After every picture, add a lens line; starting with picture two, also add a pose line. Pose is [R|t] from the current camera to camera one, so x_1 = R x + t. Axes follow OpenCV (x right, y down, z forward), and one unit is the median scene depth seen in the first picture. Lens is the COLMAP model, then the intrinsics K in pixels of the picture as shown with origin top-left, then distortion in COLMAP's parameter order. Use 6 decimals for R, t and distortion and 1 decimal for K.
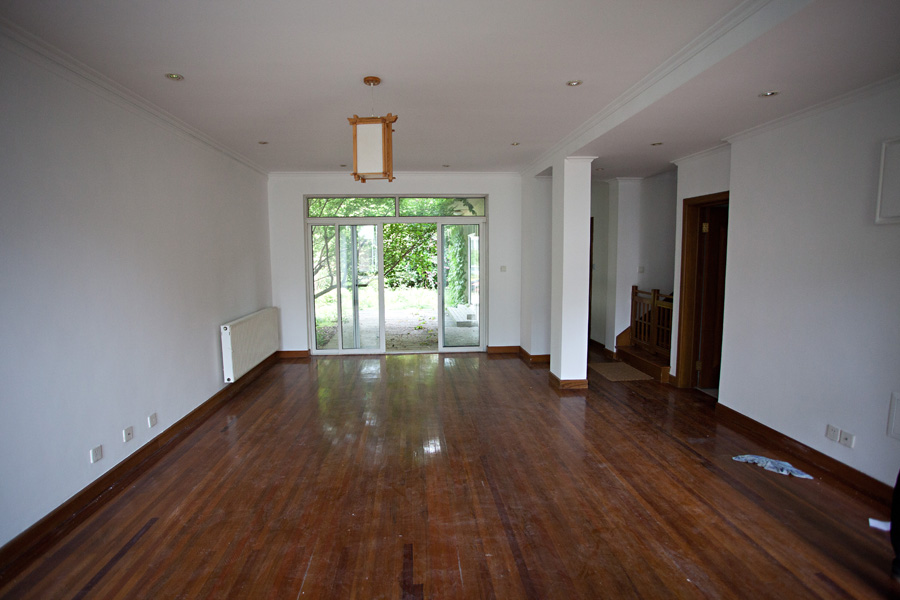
lens RADIAL K [[443.1, 0, 448.7], [0, 443.1, 300.7], [0, 0, 1]] dist [-0.043683, 0.010862]
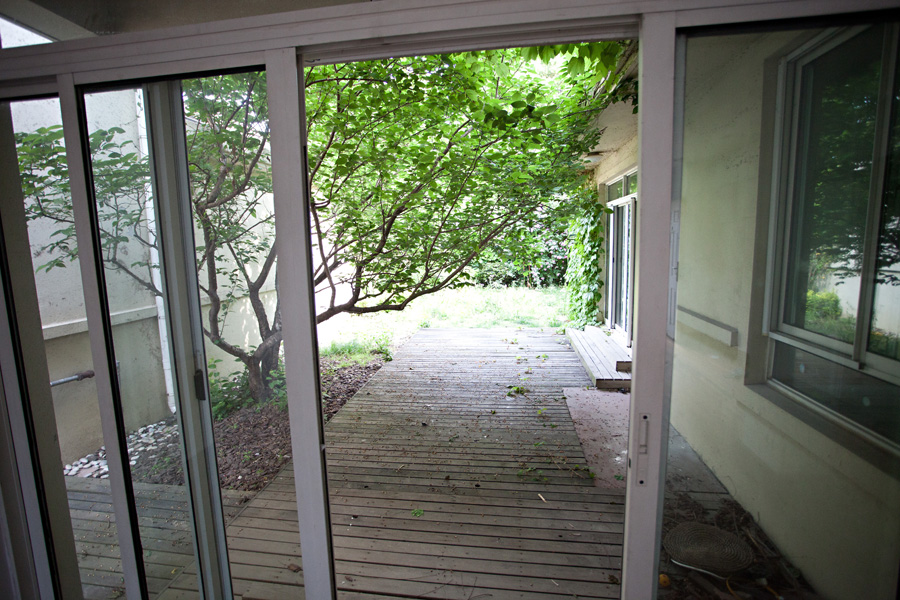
lens RADIAL K [[443.1, 0, 448.9], [0, 443.1, 299.7], [0, 0, 1]] dist [-0.043683, 0.010862]
pose [[0.975301, 0.016177, -0.220288, -0.027320], [-0.009182, 0.999422, 0.032743, -0.042117], [0.220690, -0.029912, 0.974885, 0.408547]]
